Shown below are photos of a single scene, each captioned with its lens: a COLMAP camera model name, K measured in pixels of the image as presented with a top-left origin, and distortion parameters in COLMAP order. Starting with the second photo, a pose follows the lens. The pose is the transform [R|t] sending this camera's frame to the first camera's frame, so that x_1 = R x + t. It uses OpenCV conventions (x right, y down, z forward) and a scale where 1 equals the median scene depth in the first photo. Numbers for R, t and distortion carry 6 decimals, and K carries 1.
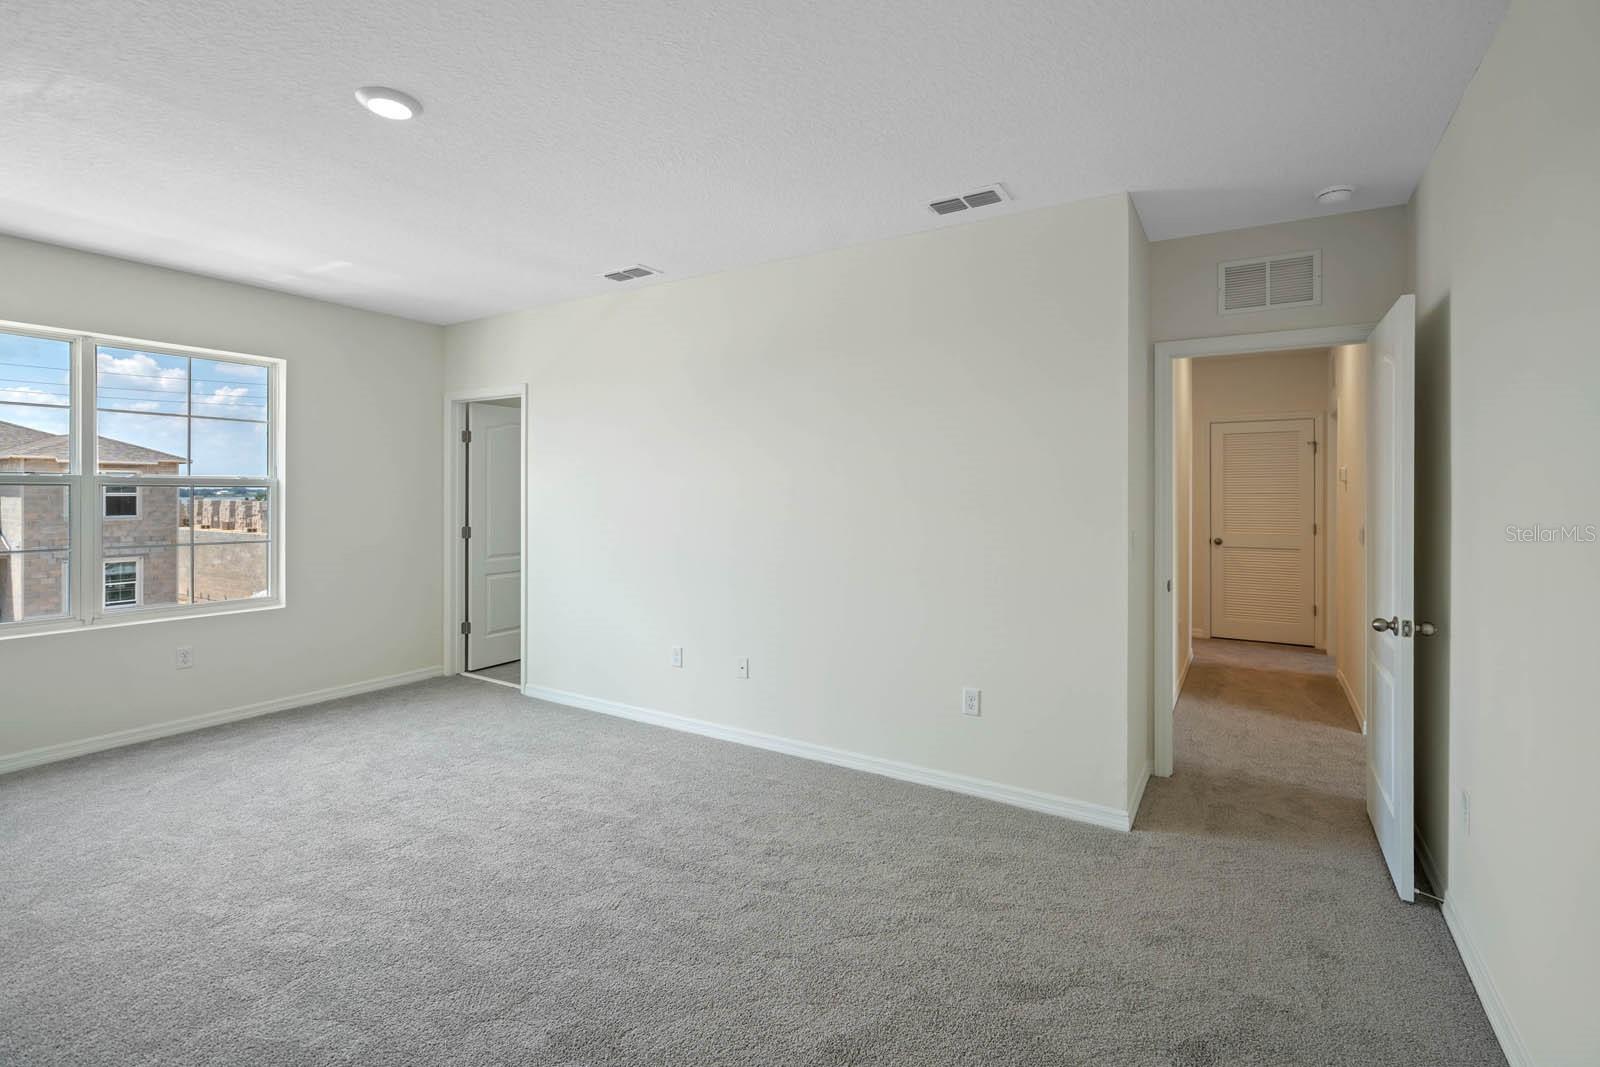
lens RADIAL K [[730.9, 0, 834.6], [0, 730.9, 489.0], [0, 0, 1]] dist [-0.003509, 0.002176]
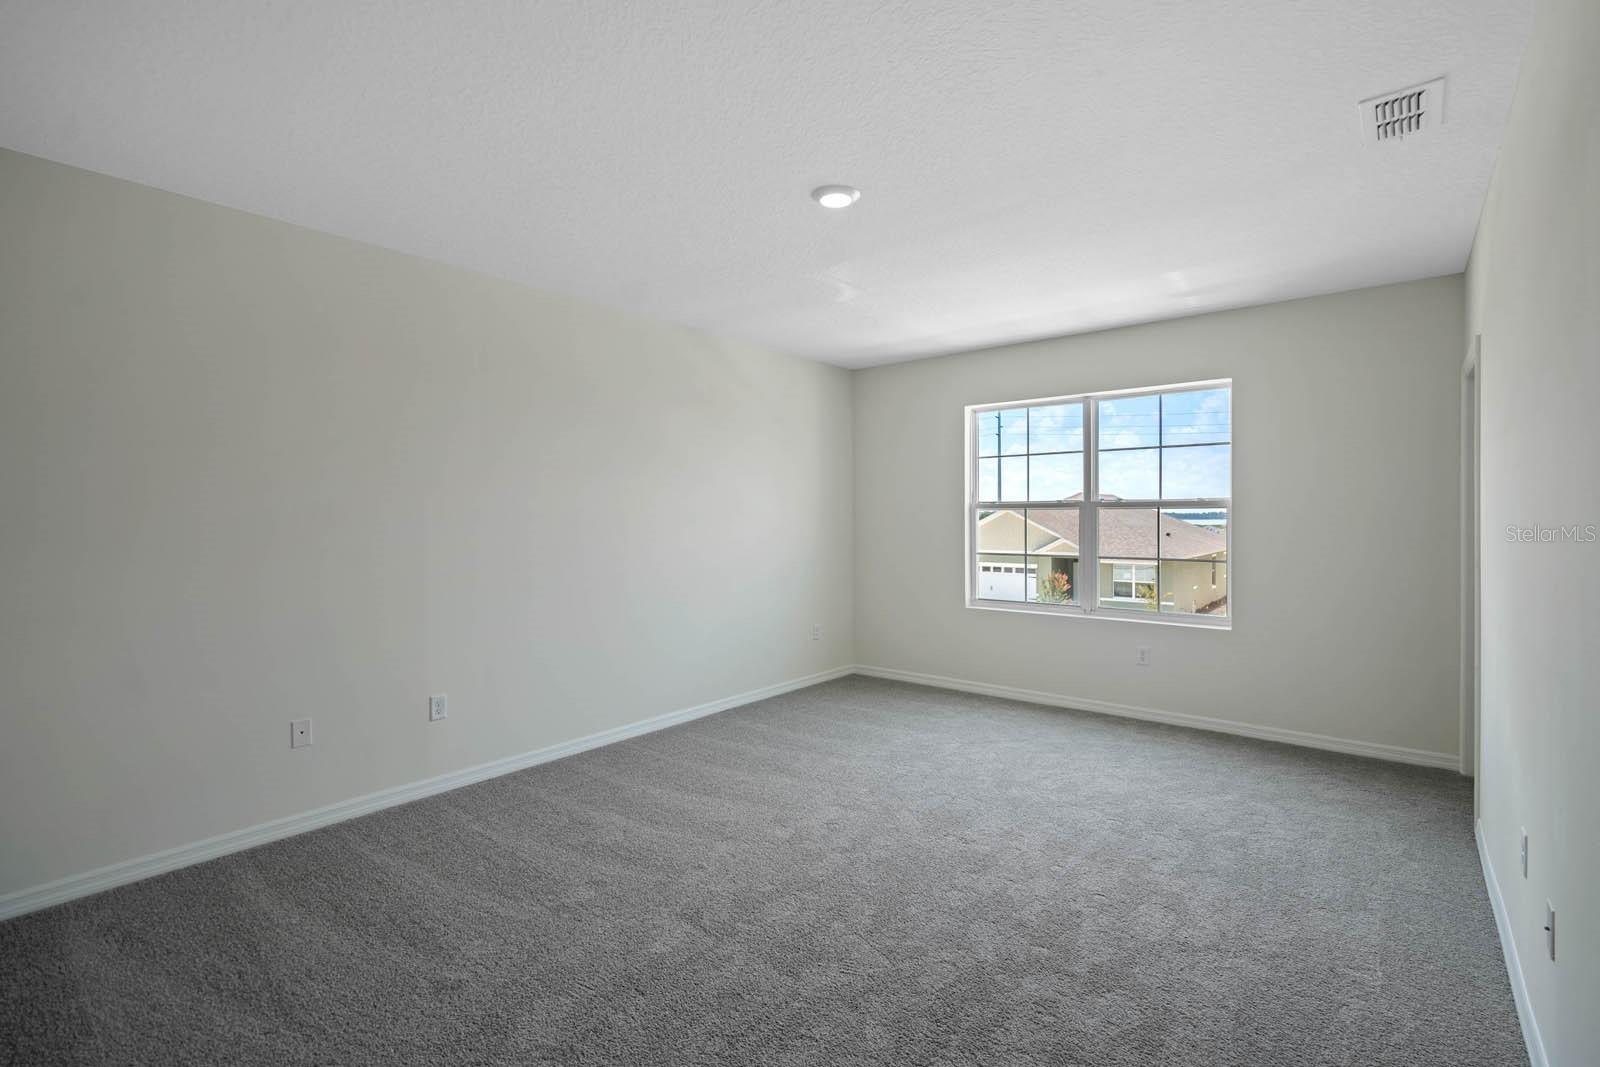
lens RADIAL K [[730.9, 0, 806.8], [0, 730.9, 529.4], [0, 0, 1]] dist [-0.003509, 0.002176]
pose [[-0.151554, 0.013937, -0.988351, 0.367419], [-0.000555, 0.999899, 0.014185, 0.014238], [0.988449, 0.002699, -0.151531, 0.700035]]
